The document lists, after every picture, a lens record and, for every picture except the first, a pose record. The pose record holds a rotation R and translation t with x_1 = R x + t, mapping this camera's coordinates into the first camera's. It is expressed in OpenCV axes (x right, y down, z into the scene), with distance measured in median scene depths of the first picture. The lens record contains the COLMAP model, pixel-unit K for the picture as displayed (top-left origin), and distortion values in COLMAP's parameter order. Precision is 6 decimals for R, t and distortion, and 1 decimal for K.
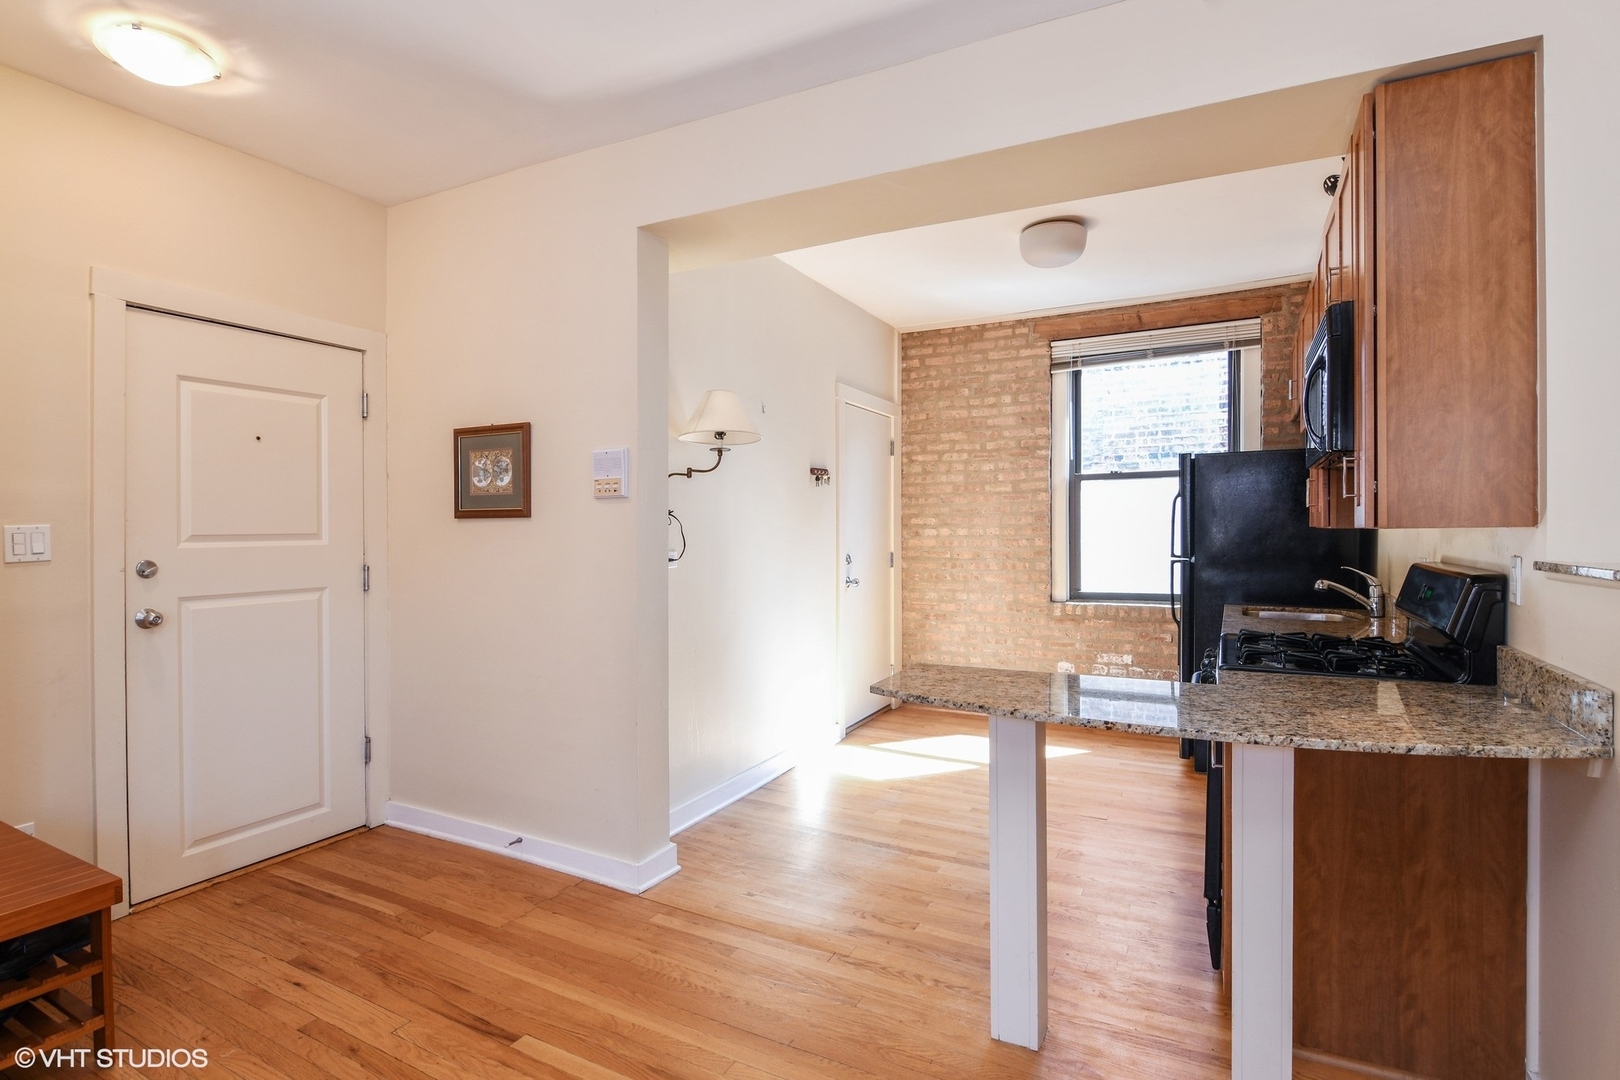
lens RADIAL K [[807.3, 0, 811.2], [0, 807.3, 542.1], [0, 0, 1]] dist [-0.001558, 0.009770]
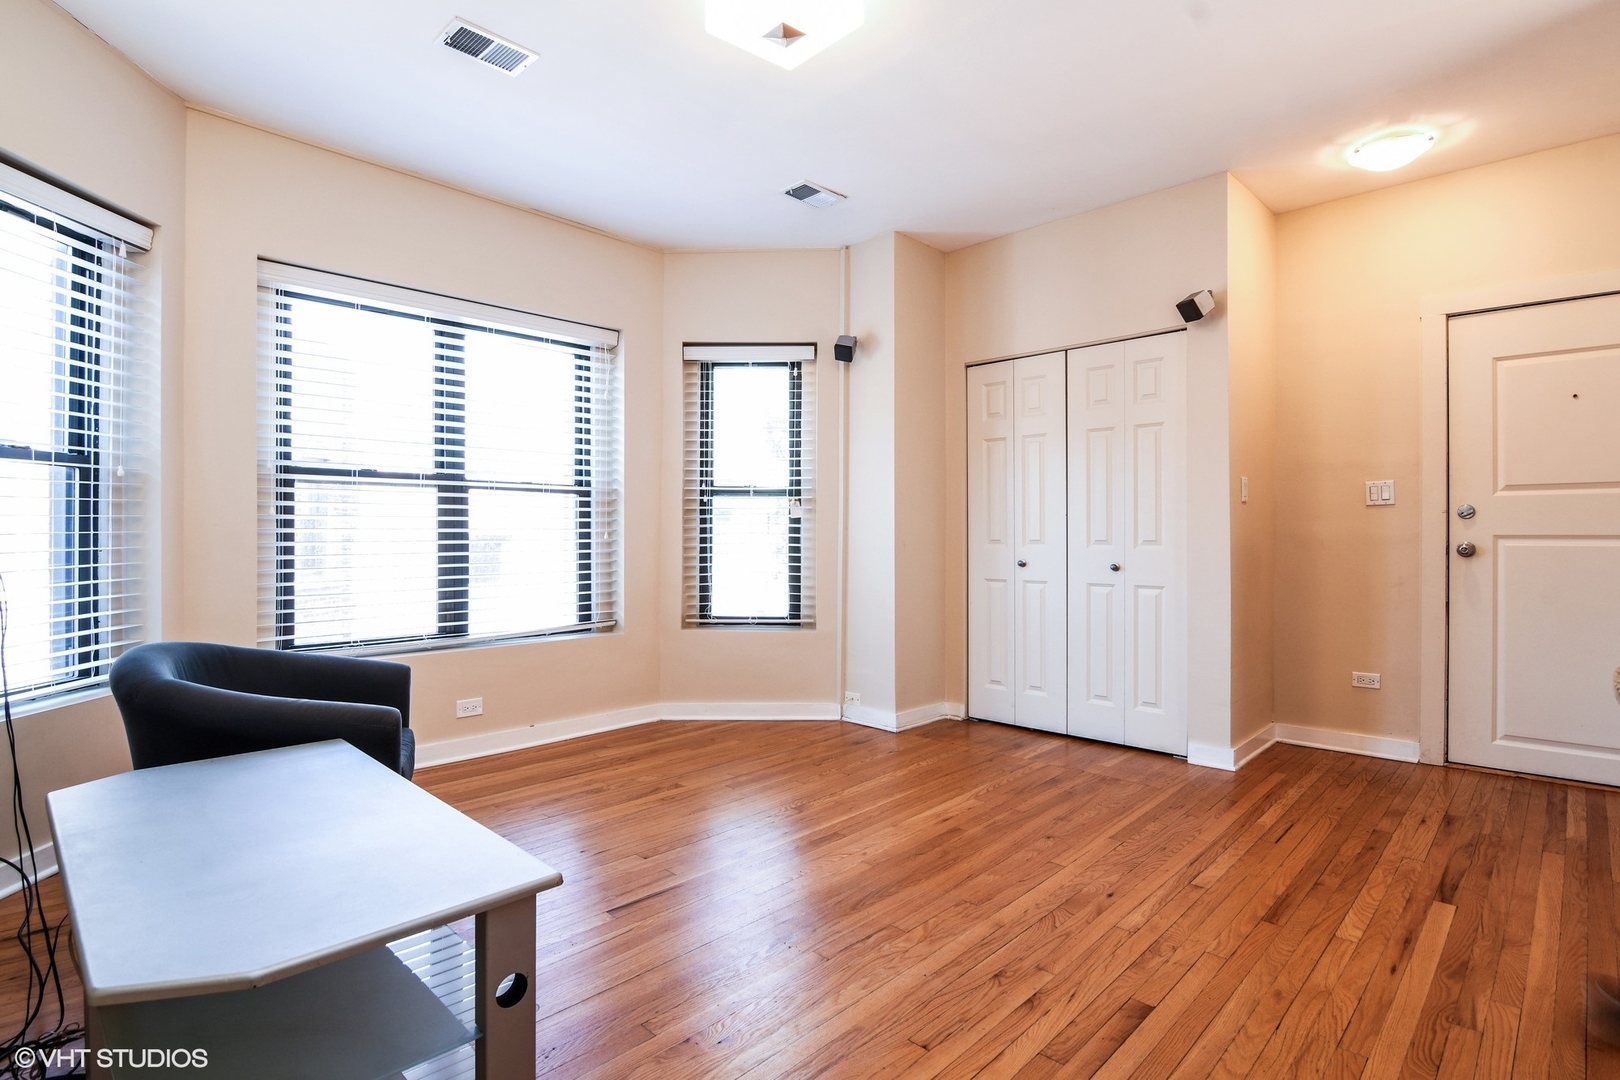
lens RADIAL K [[807.3, 0, 811.4], [0, 807.3, 529.5], [0, 0, 1]] dist [-0.001558, 0.009770]
pose [[-0.268513, -0.006753, -0.963252, 0.829154], [-0.013375, 0.999905, -0.003282, 0.090575], [0.963183, 0.012002, -0.268578, 0.375839]]
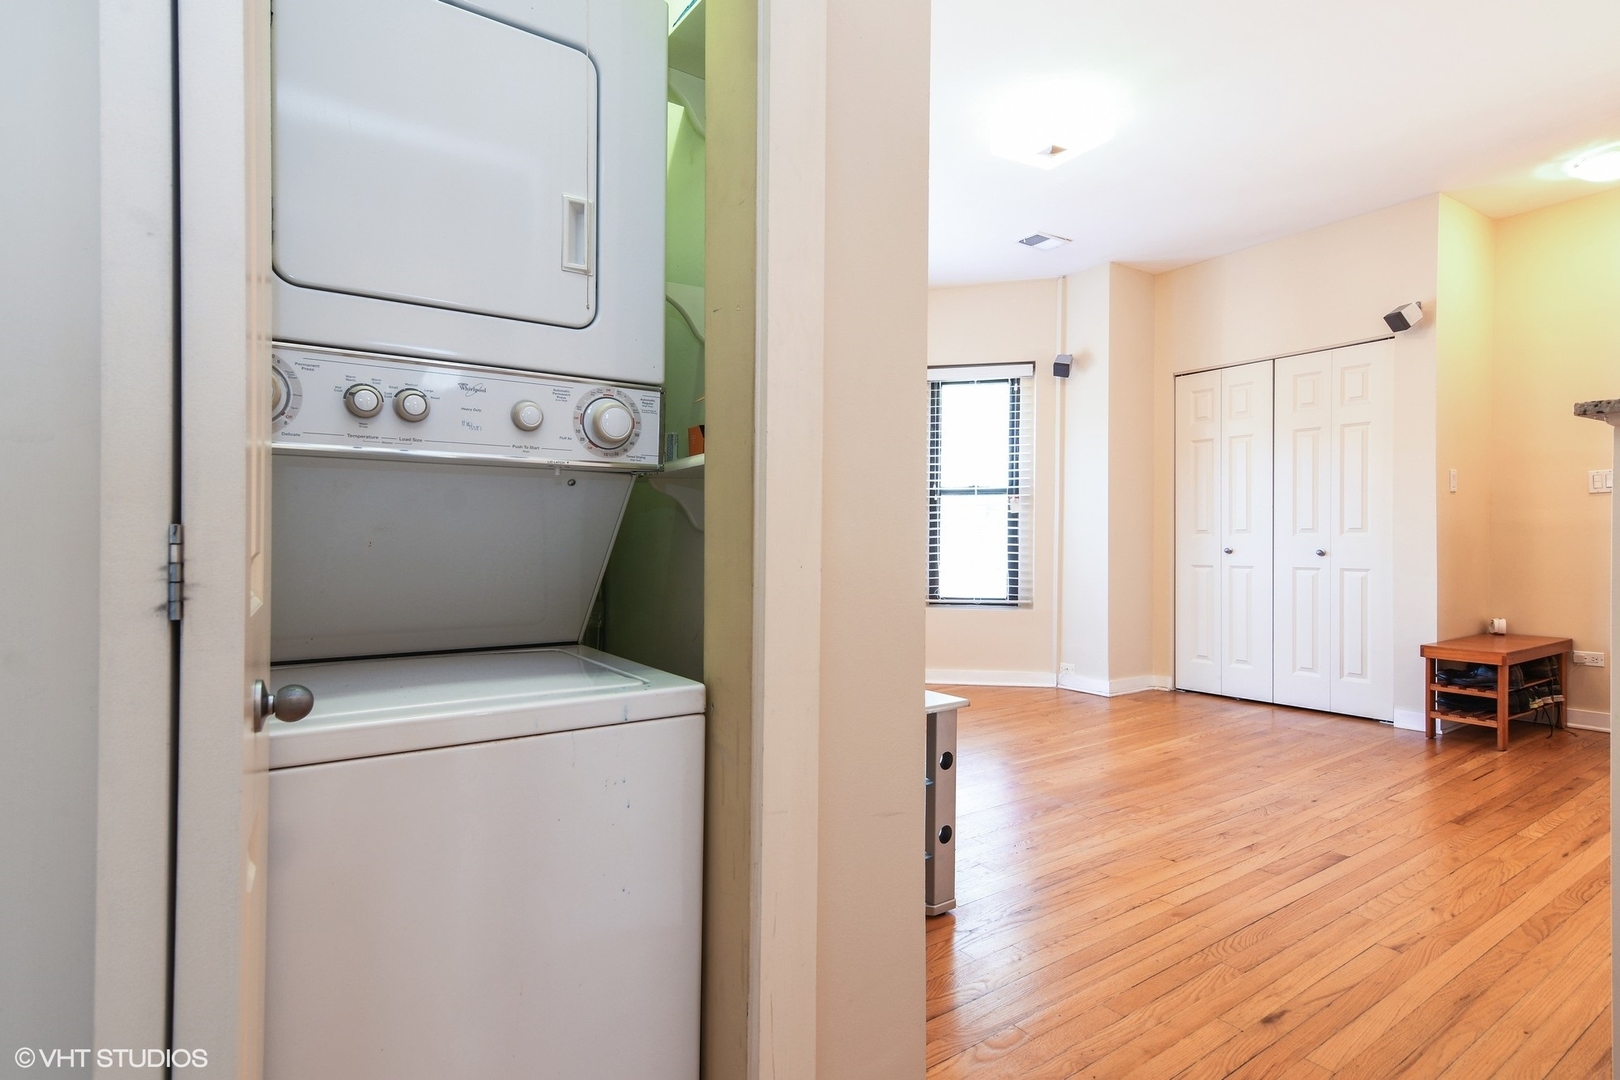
lens RADIAL K [[807.3, 0, 800.1], [0, 807.3, 546.9], [0, 0, 1]] dist [-0.001558, 0.009770]
pose [[-0.468084, 0.009592, -0.883632, 1.250130], [-0.009689, 0.999825, 0.015986, 0.122424], [0.883631, 0.016044, -0.467910, 0.343854]]
